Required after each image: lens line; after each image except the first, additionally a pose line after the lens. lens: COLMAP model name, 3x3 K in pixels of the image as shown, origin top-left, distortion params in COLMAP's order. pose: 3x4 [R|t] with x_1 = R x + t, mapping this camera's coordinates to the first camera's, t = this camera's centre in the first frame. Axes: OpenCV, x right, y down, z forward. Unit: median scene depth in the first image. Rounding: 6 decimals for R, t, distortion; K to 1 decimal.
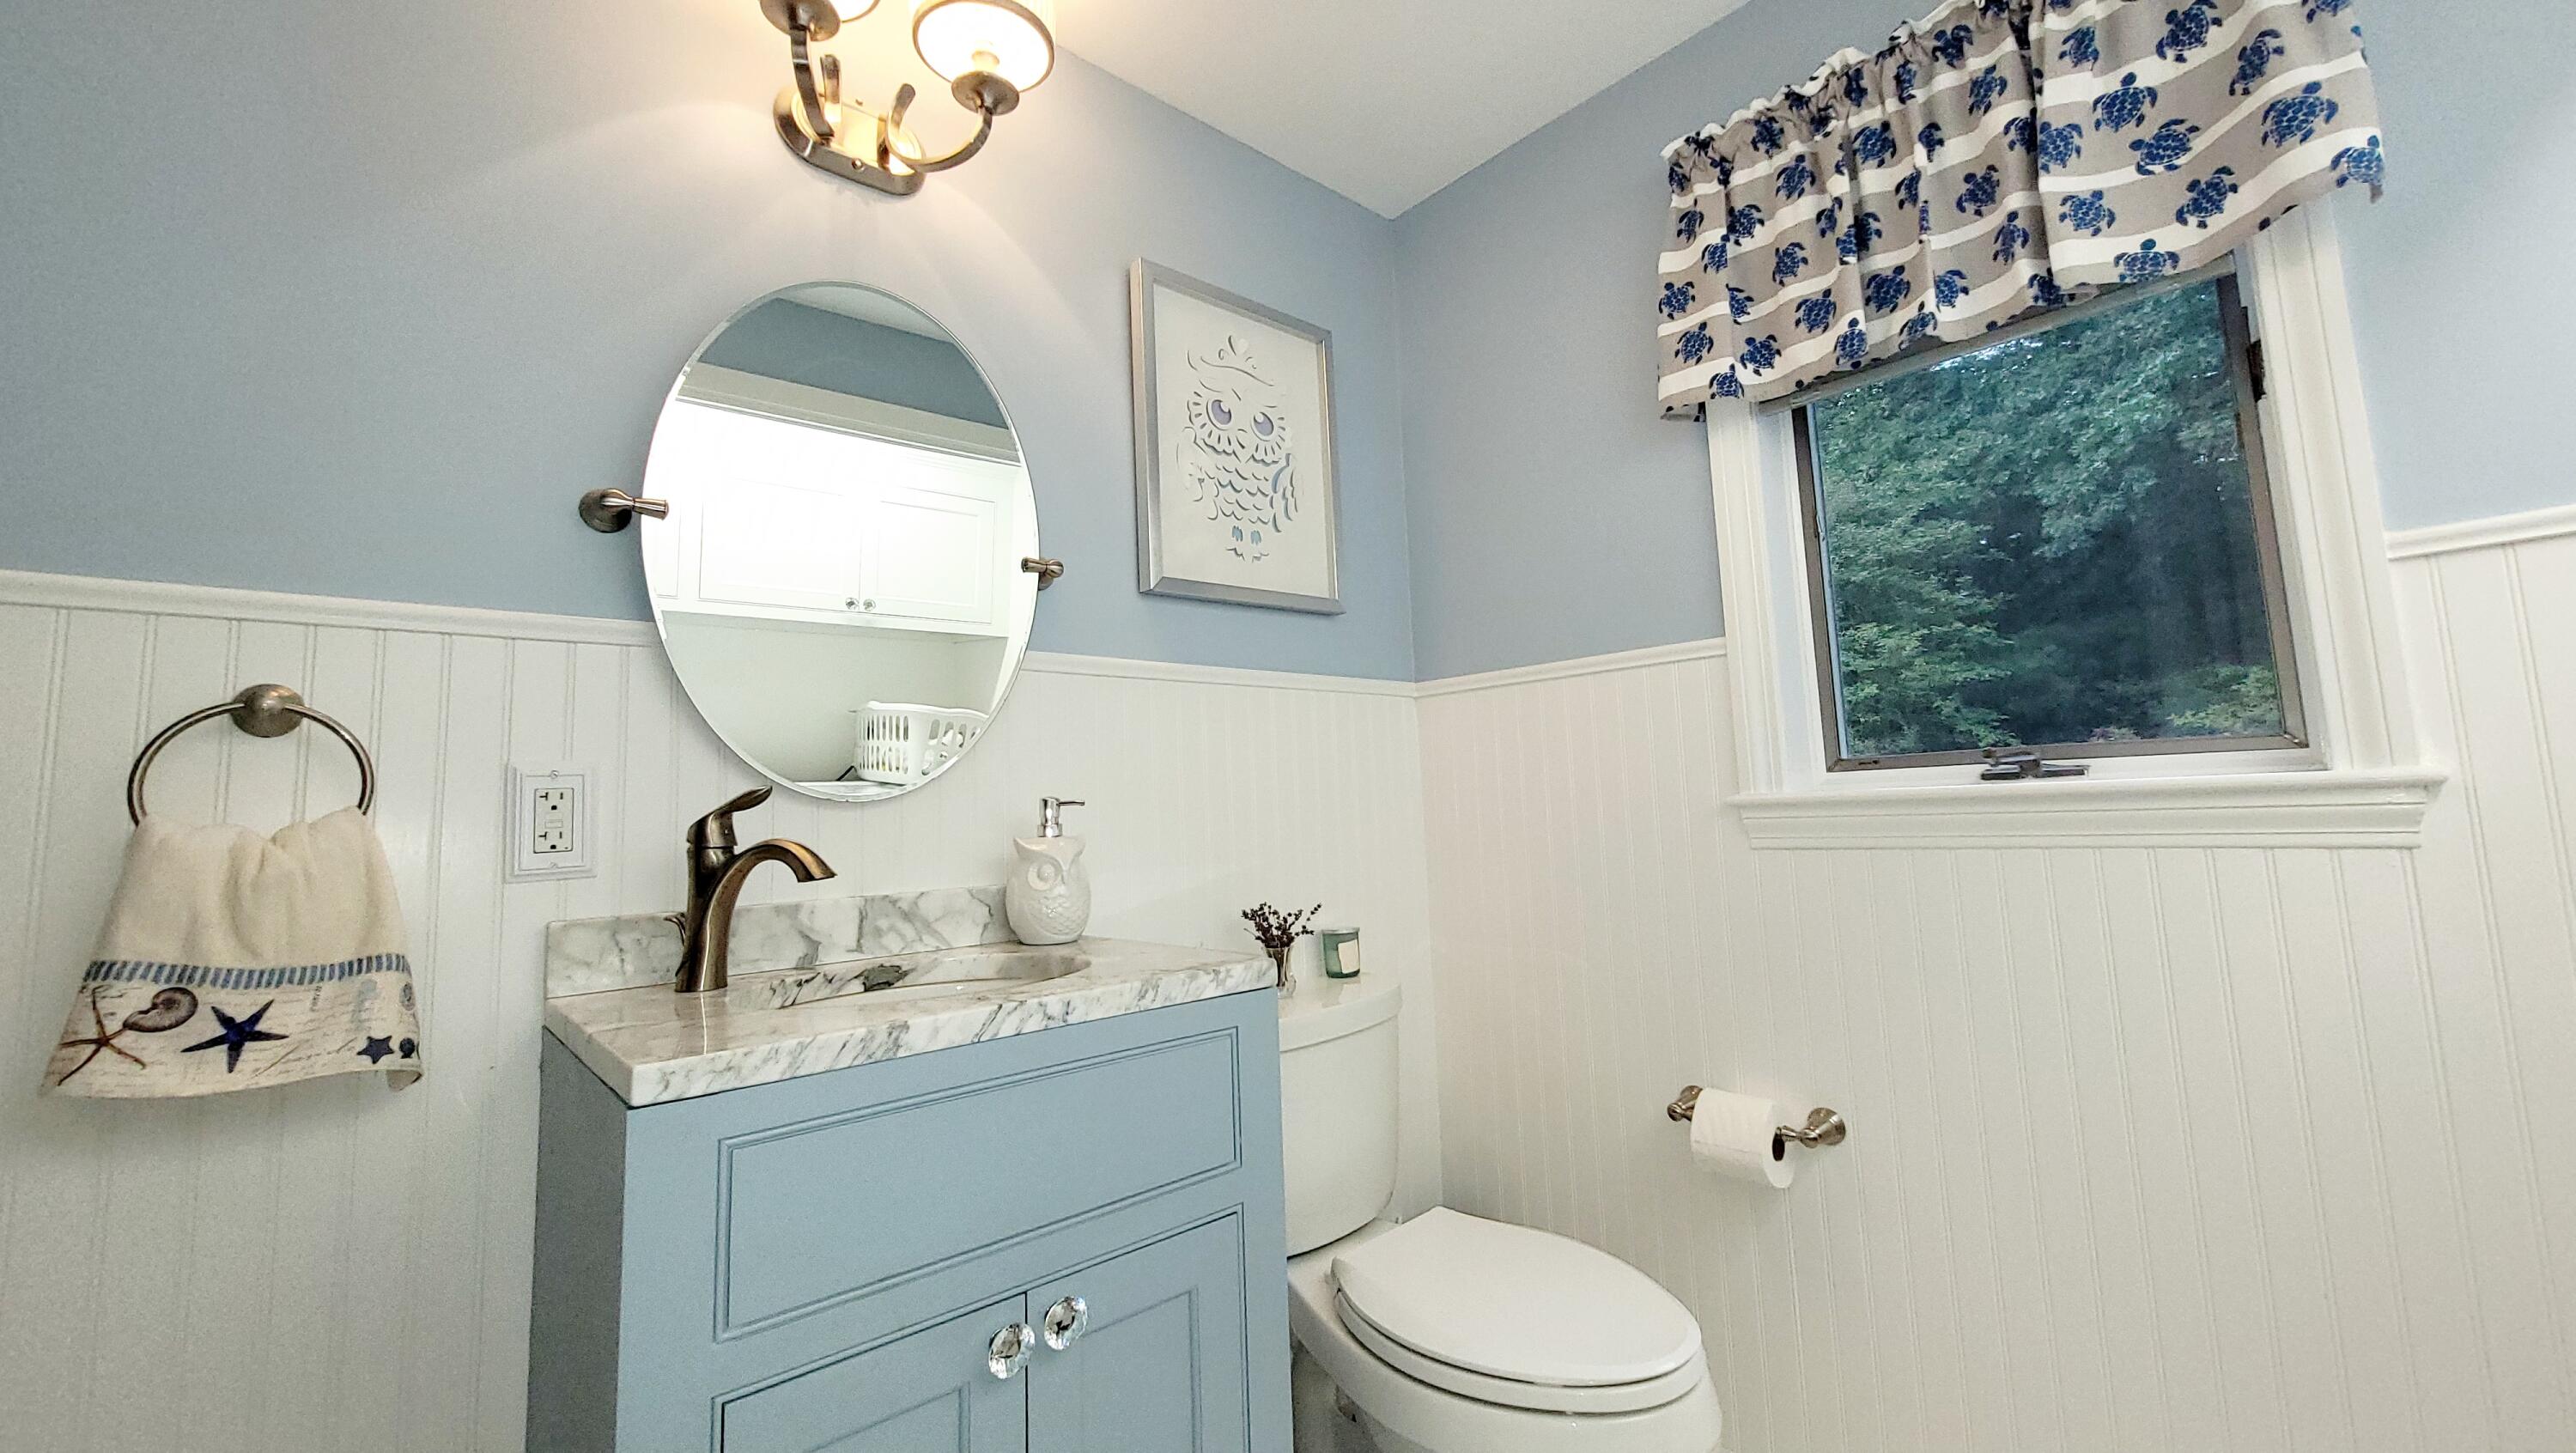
lens RADIAL K [[1010.9, 0, 1280.0], [0, 1010.9, 702.0], [0, 0, 1]] dist [-0.001757, 0.000176]
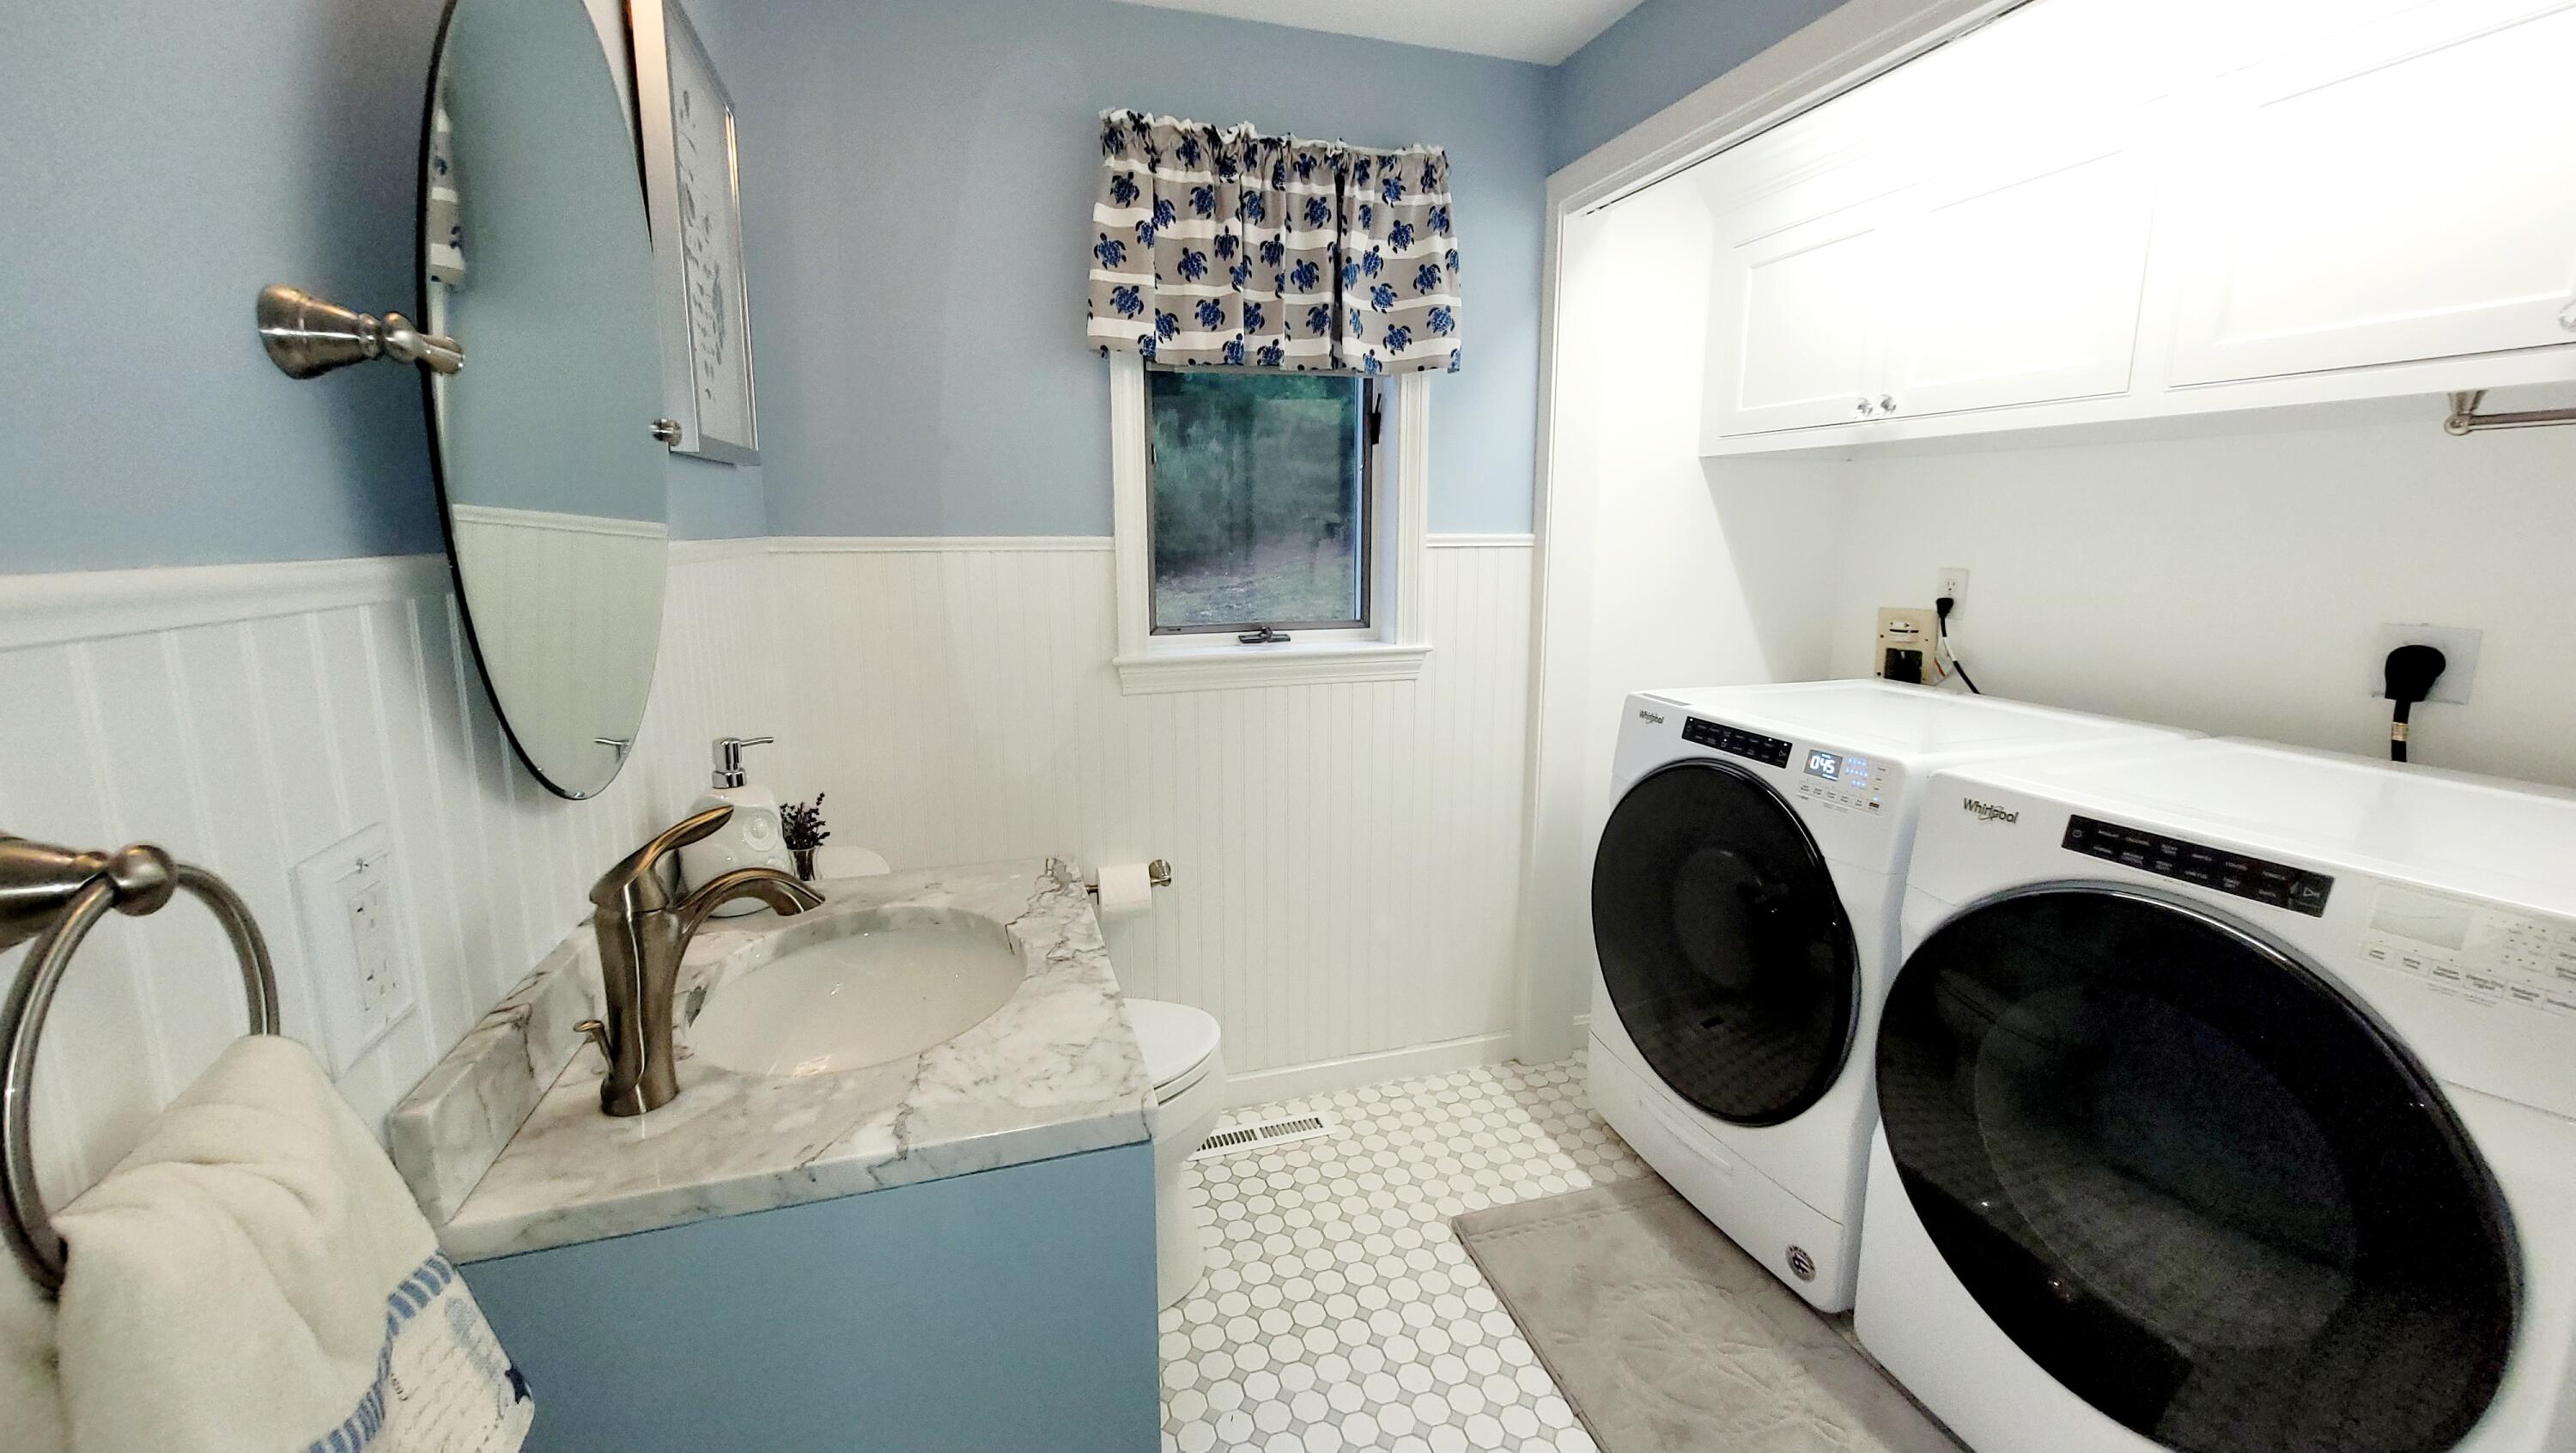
lens RADIAL K [[1010.9, 0, 1278.7], [0, 1010.9, 720.6], [0, 0, 1]] dist [-0.001757, 0.000176]
pose [[0.424251, -0.125425, 0.896817, -0.775923], [-0.108947, 0.976098, 0.188052, -0.117048], [-0.898967, -0.177486, 0.400445, 0.273009]]
